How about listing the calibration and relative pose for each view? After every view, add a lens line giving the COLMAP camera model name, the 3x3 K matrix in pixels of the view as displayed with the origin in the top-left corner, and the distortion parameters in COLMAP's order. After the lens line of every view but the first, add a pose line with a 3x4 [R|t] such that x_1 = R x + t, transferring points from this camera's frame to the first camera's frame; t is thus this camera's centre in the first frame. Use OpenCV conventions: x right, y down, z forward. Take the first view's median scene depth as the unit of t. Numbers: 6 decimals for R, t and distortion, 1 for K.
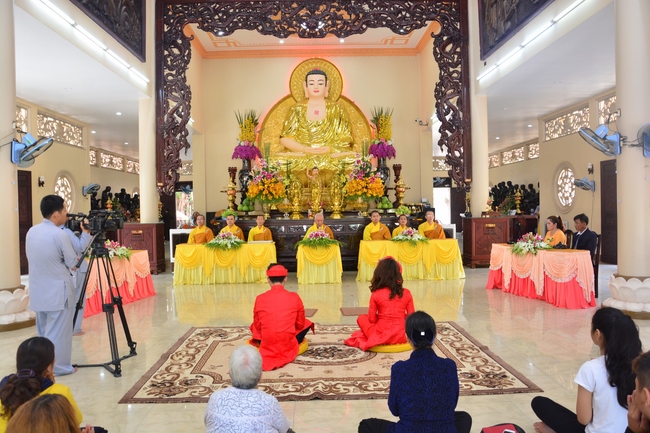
lens RADIAL K [[507.8, 0, 325.0], [0, 507.8, 216.5], [0, 0, 1]] dist [-0.163198, 0.125500]
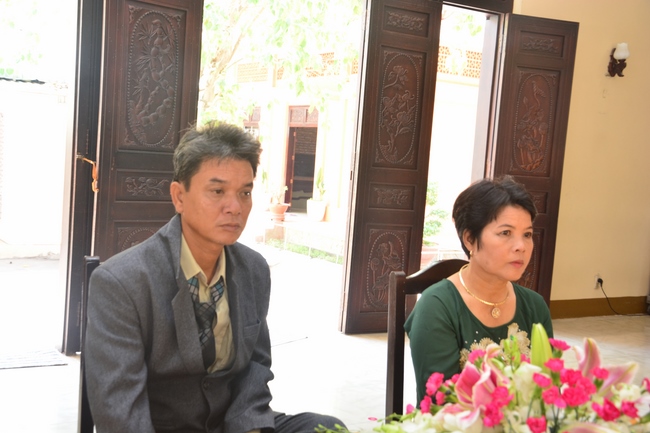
lens RADIAL K [[808.0, 0, 325.0], [0, 808.0, 216.5], [0, 0, 1]] dist [0.027458, 0.415757]
pose [[0.523466, 0.119976, -0.843557, -0.201460], [-0.097361, 0.991975, 0.080668, 0.009099], [0.846466, 0.039903, 0.530946, 0.541414]]
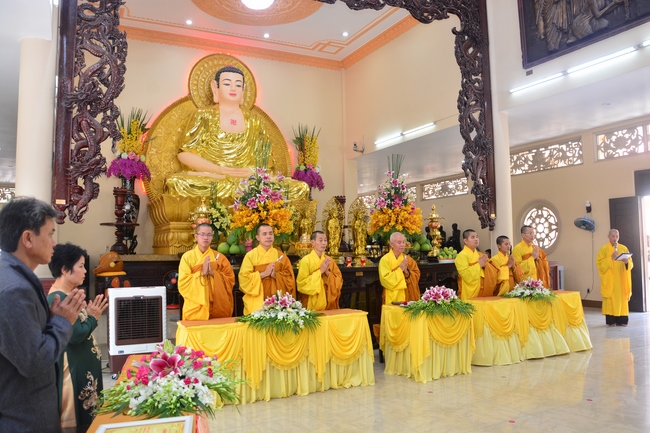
lens RADIAL K [[503.4, 0, 325.0], [0, 503.4, 216.5], [0, 0, 1]] dist [-0.160346, 0.122140]
pose [[0.897342, 0.035179, 0.439932, -0.303415], [0.004537, 0.996030, -0.088902, -0.002127], [-0.441313, 0.081771, 0.893620, 0.417322]]
